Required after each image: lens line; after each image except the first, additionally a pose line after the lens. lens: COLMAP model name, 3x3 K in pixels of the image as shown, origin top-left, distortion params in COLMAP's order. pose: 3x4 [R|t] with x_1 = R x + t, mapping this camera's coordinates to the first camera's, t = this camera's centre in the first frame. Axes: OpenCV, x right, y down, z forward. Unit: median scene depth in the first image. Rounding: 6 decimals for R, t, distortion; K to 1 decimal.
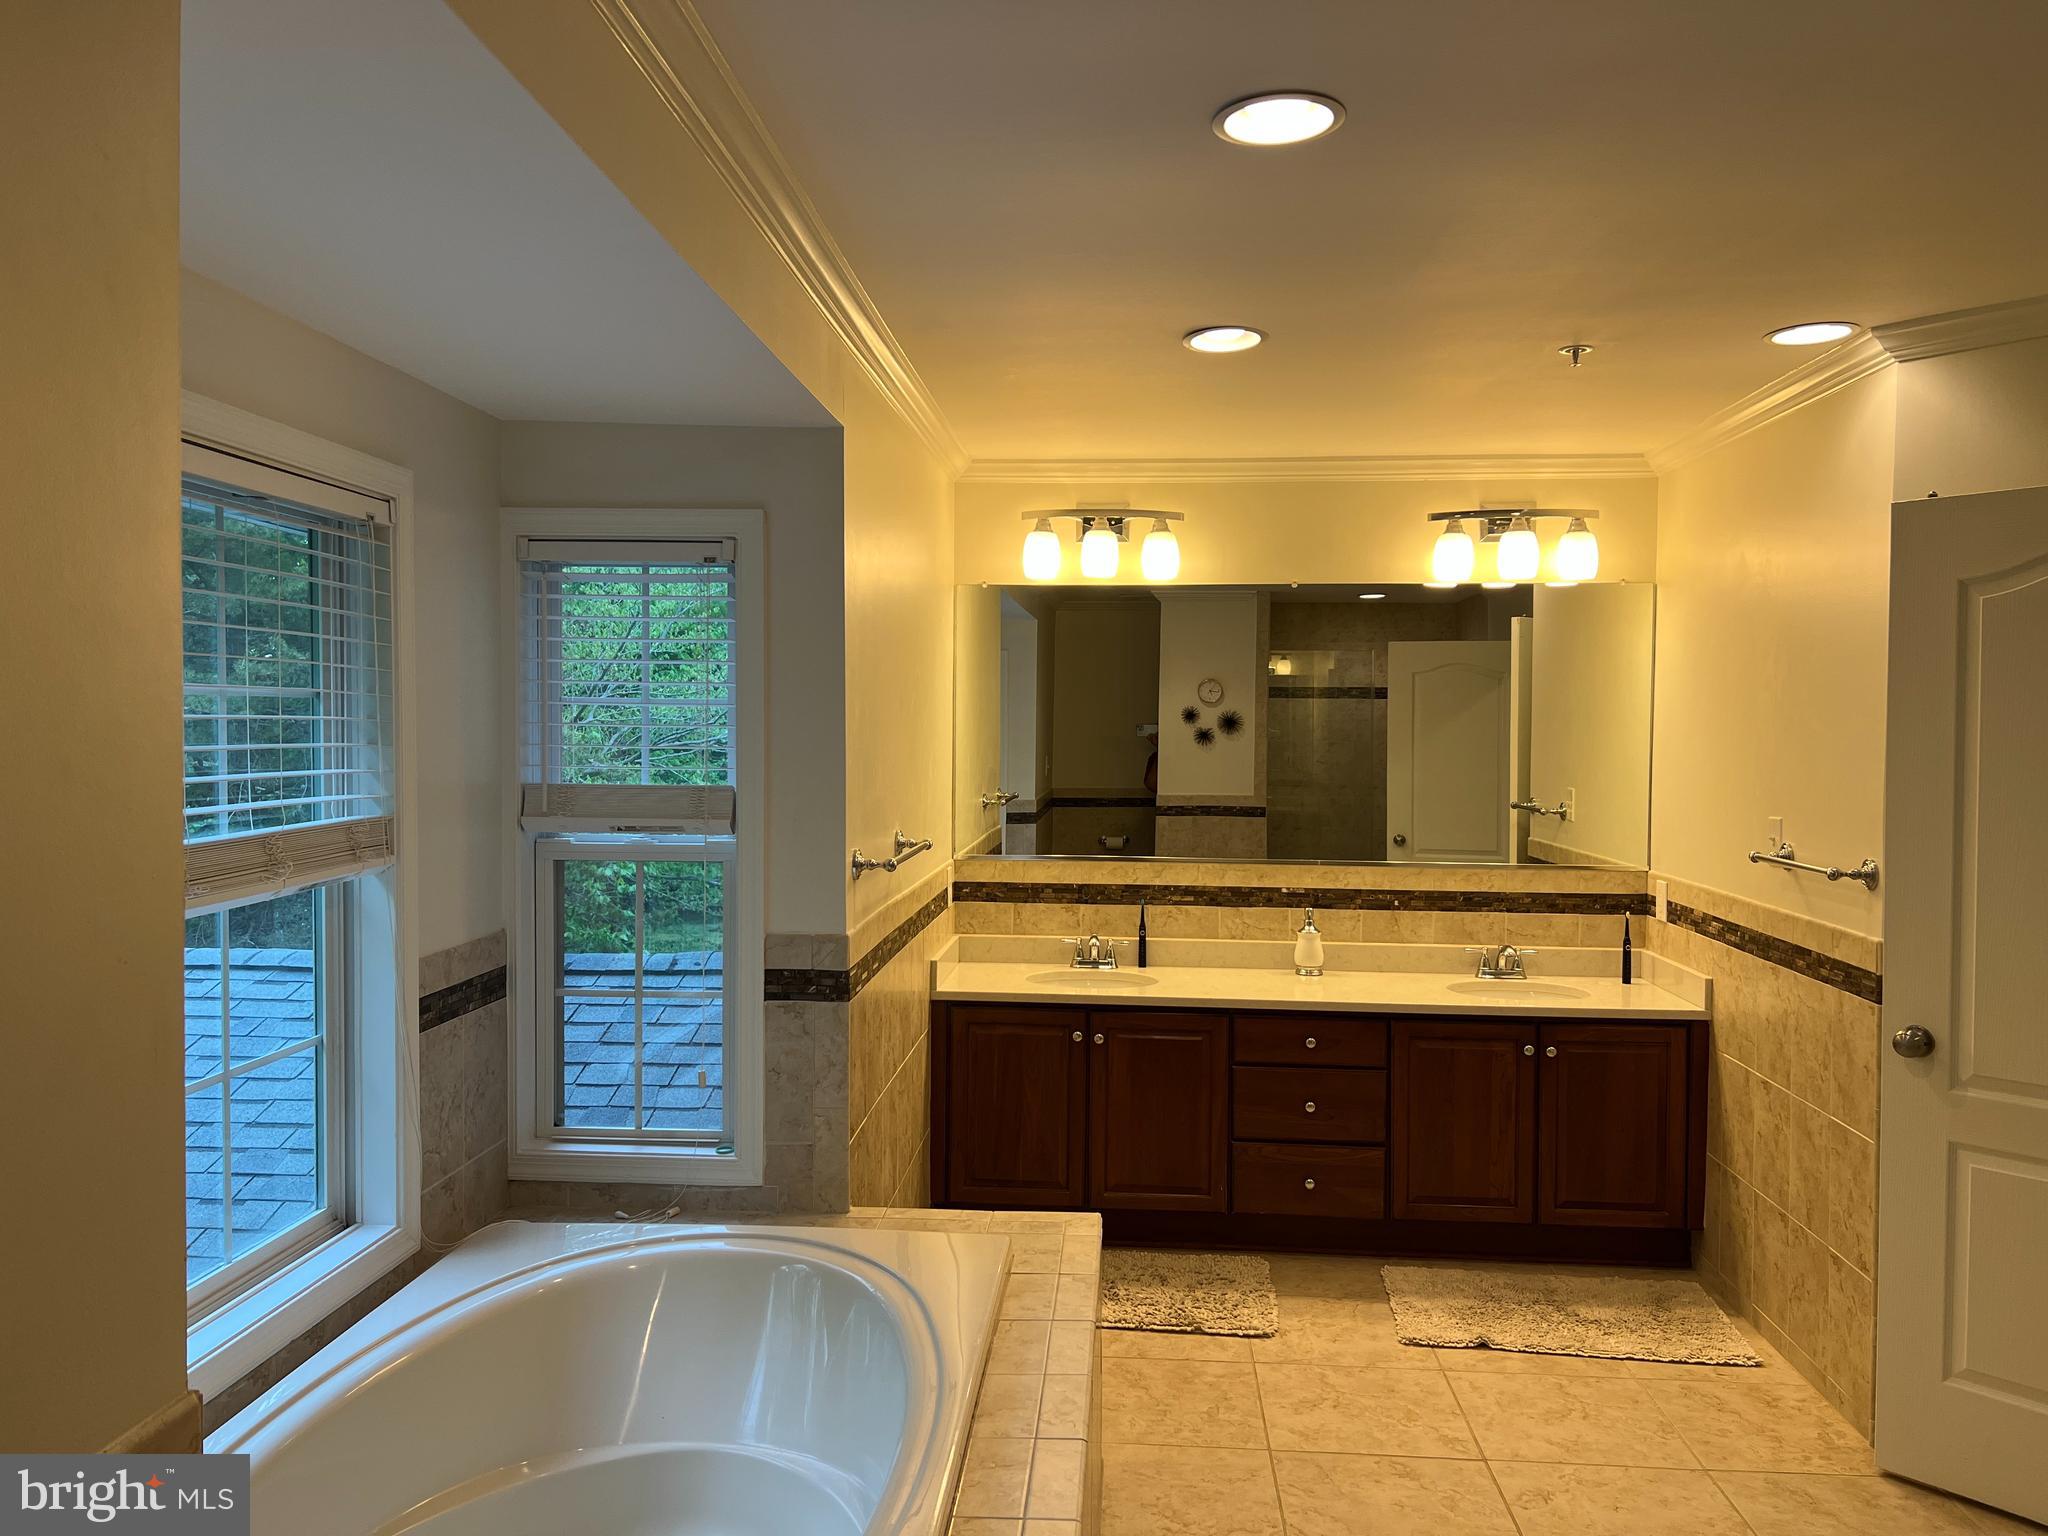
lens RADIAL K [[1528.8, 0, 1023.6], [0, 1528.8, 767.0], [0, 0, 1]] dist [0.018580, -0.028766]
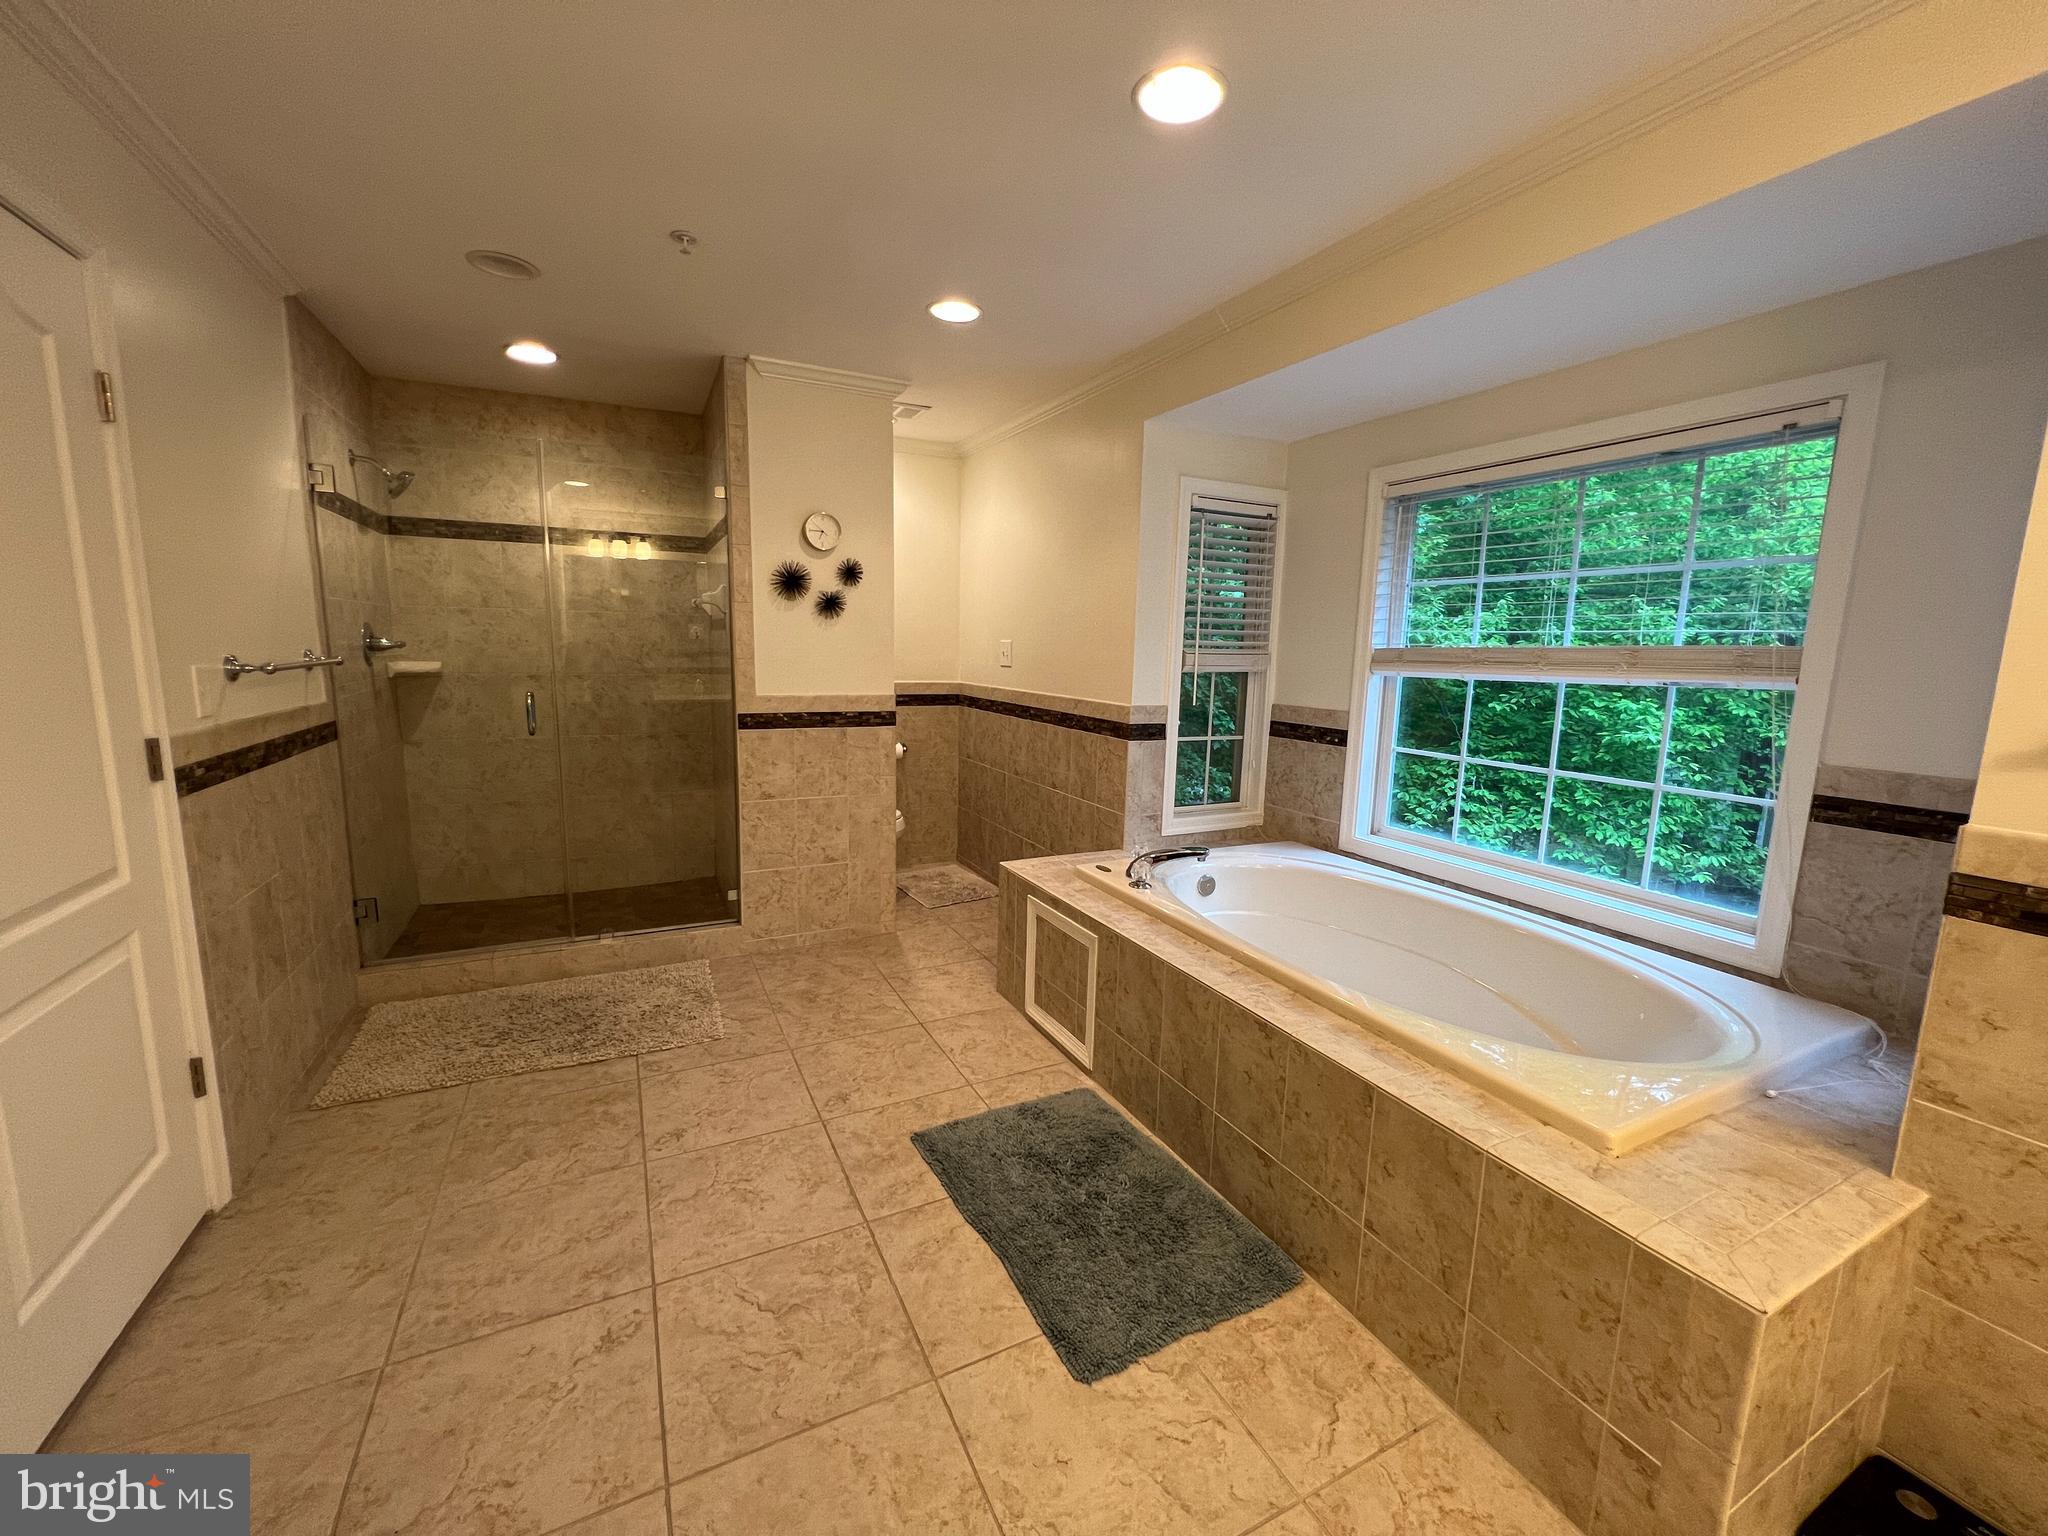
lens RADIAL K [[822.3, 0, 1023.3], [0, 822.3, 766.0], [0, 0, 1]] dist [-0.003309, 0.001118]
pose [[-0.856333, 0.050040, -0.513994, 0.313230], [-0.042810, 0.984990, 0.167216, 0.025252], [0.514646, 0.165197, -0.841338, 0.737913]]
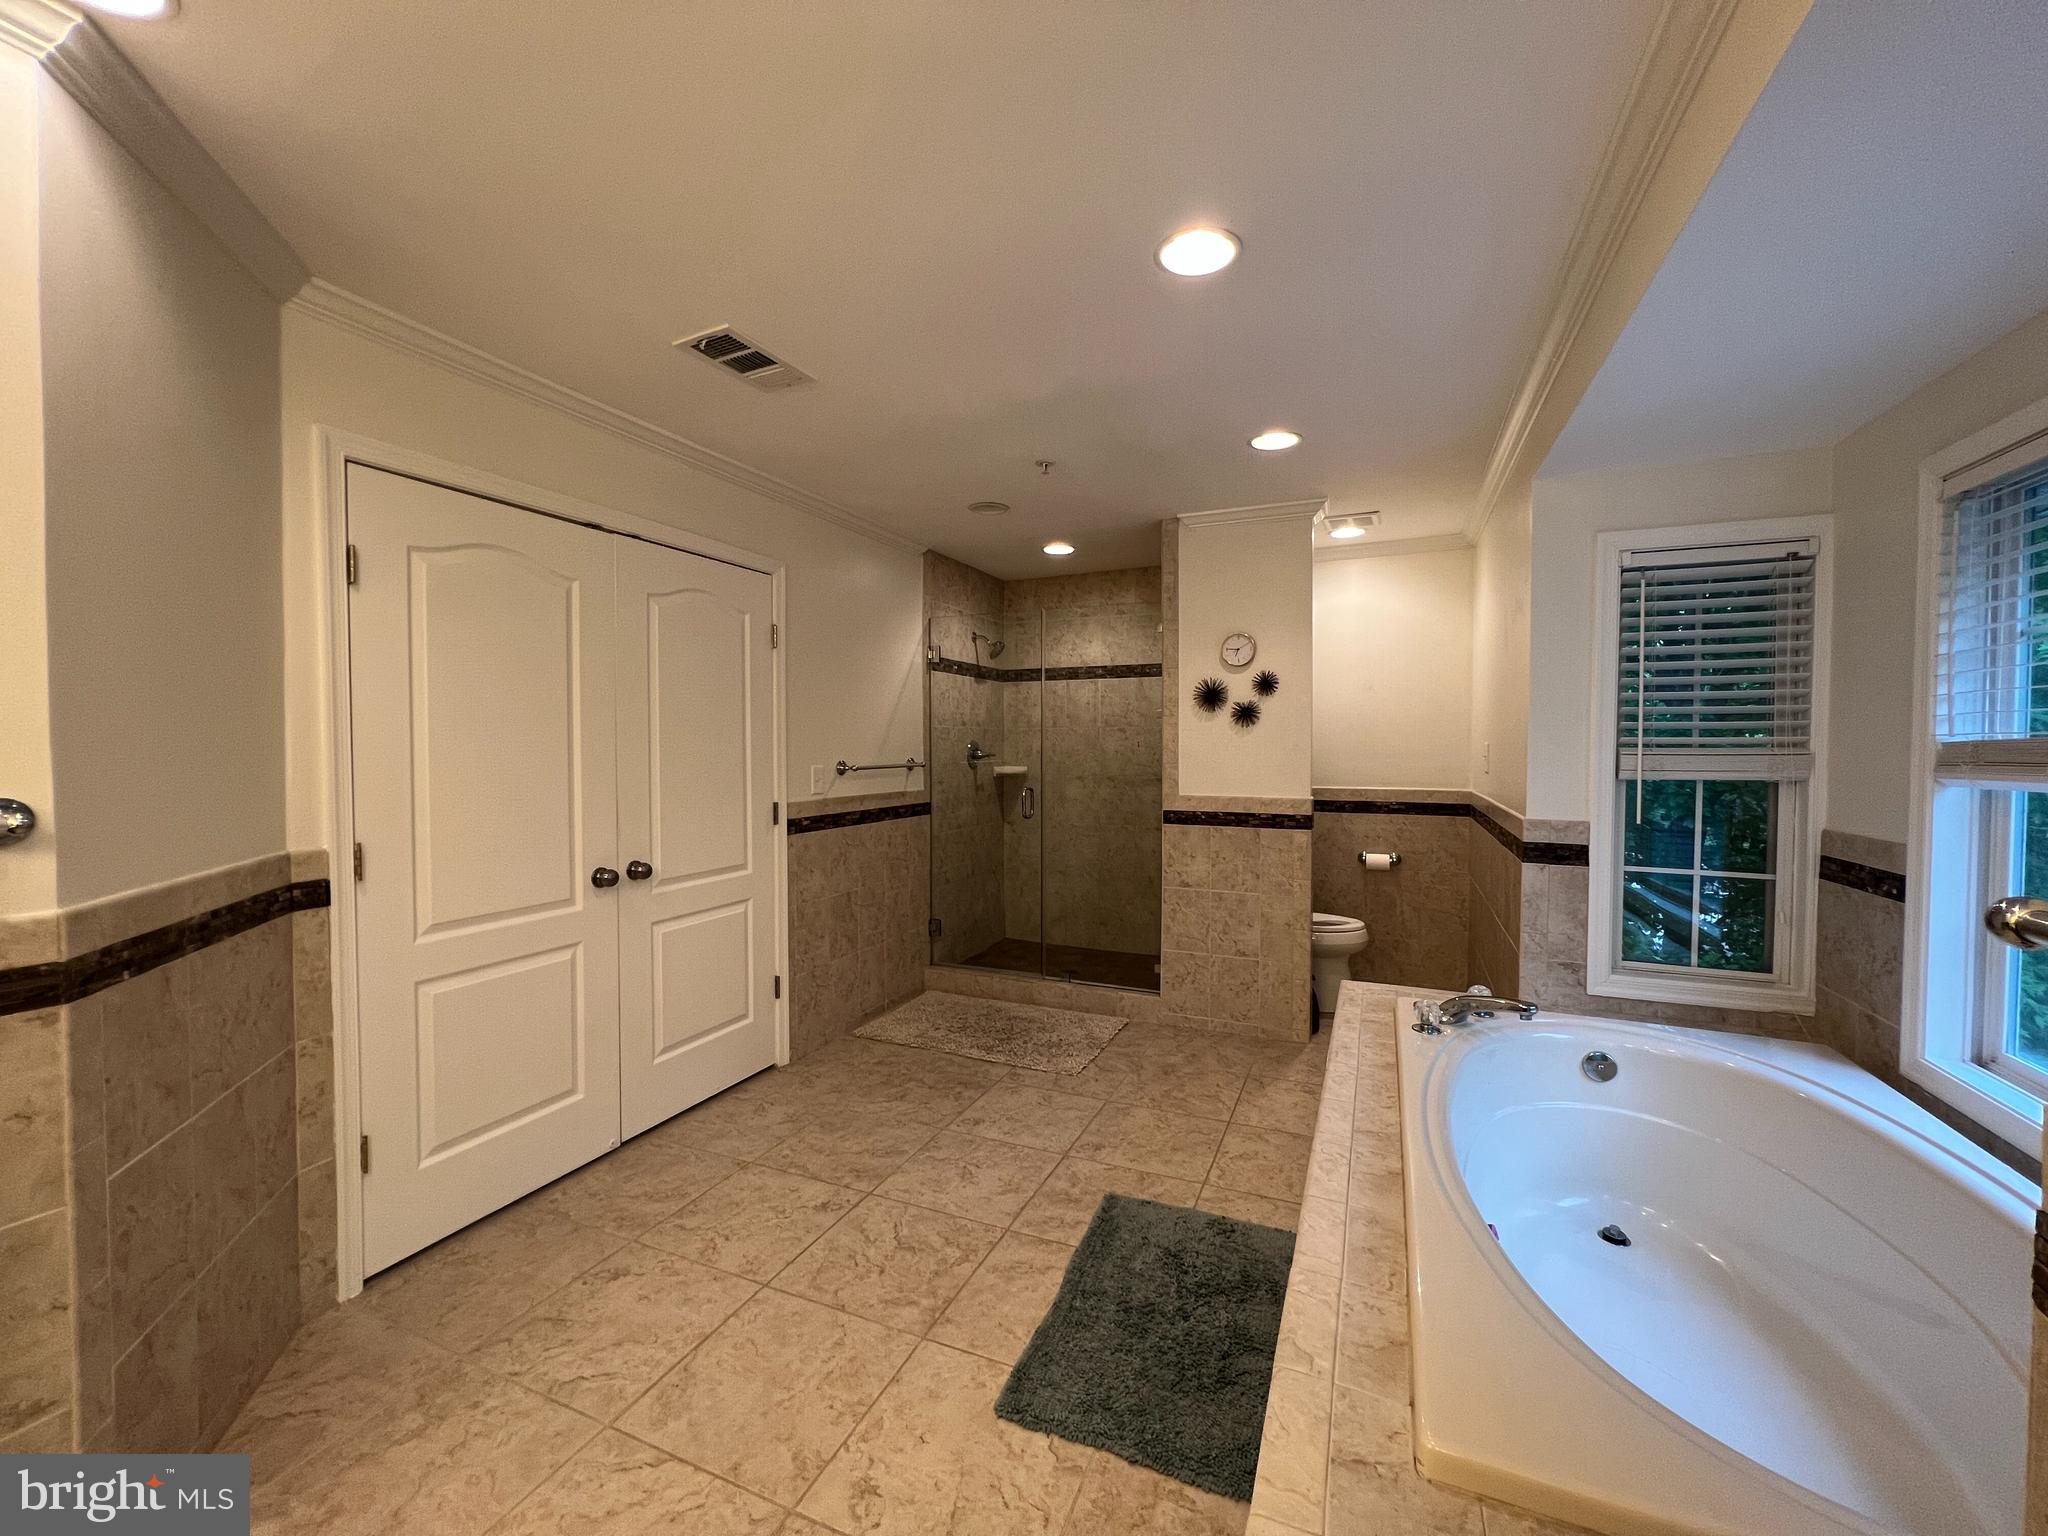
lens RADIAL K [[822.3, 0, 1023.7], [0, 822.3, 767.2], [0, 0, 1]] dist [-0.003309, 0.001118]
pose [[-0.945542, -0.018185, 0.324993, 0.025346], [0.000039, 0.998432, 0.055982, 0.020330], [-0.325501, 0.052947, -0.944058, 0.830582]]
